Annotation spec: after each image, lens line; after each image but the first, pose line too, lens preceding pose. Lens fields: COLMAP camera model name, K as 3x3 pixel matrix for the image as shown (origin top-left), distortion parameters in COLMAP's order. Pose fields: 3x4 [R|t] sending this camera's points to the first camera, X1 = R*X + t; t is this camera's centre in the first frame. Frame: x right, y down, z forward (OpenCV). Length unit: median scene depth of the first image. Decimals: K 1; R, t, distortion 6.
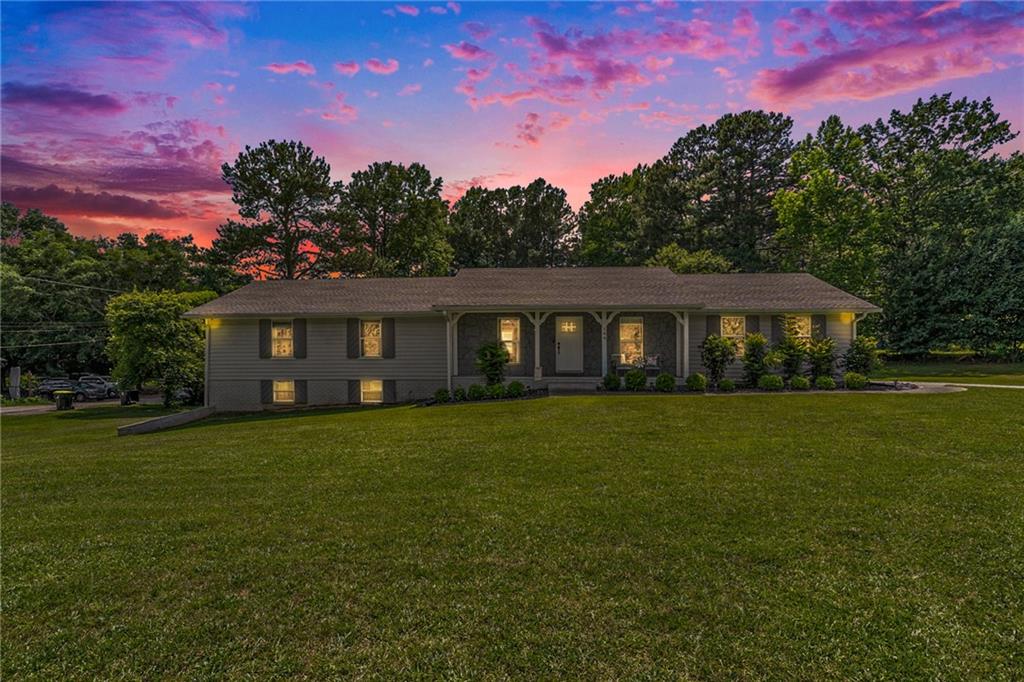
lens RADIAL K [[531.6, 0, 512.1], [0, 531.6, 346.0], [0, 0, 1]] dist [0.002625, 0.000123]
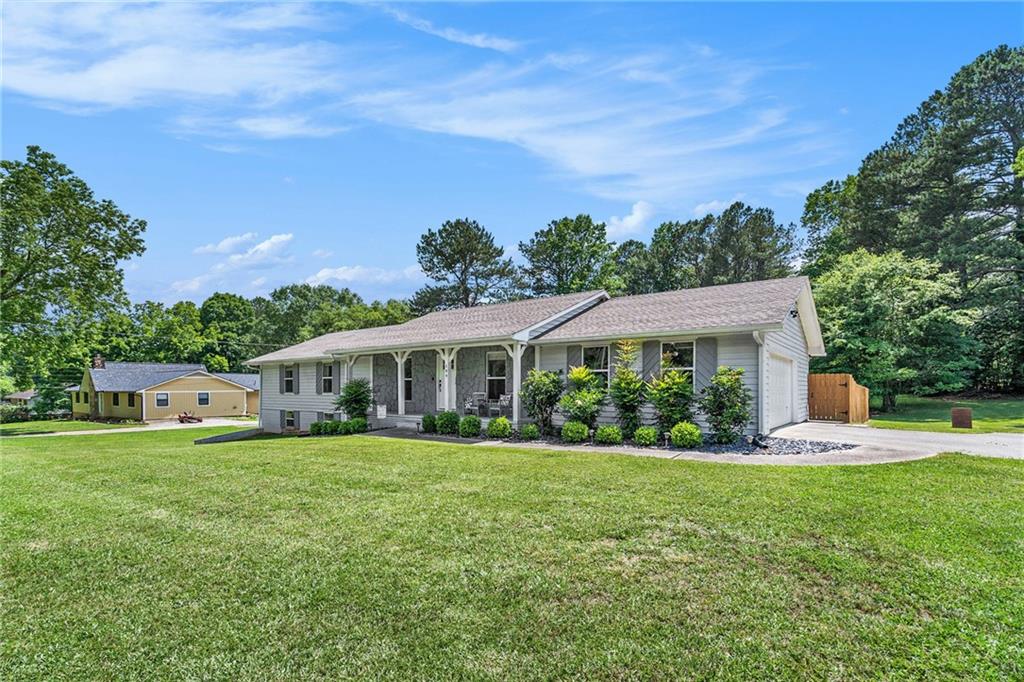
lens RADIAL K [[460.7, 0, 512.9], [0, 460.7, 376.5], [0, 0, 1]] dist [-0.002610, -0.000305]
pose [[0.842741, -0.013956, -0.538139, 0.267183], [0.013643, 0.999896, -0.004566, -0.003316], [0.538147, -0.003494, 0.842844, 0.138469]]
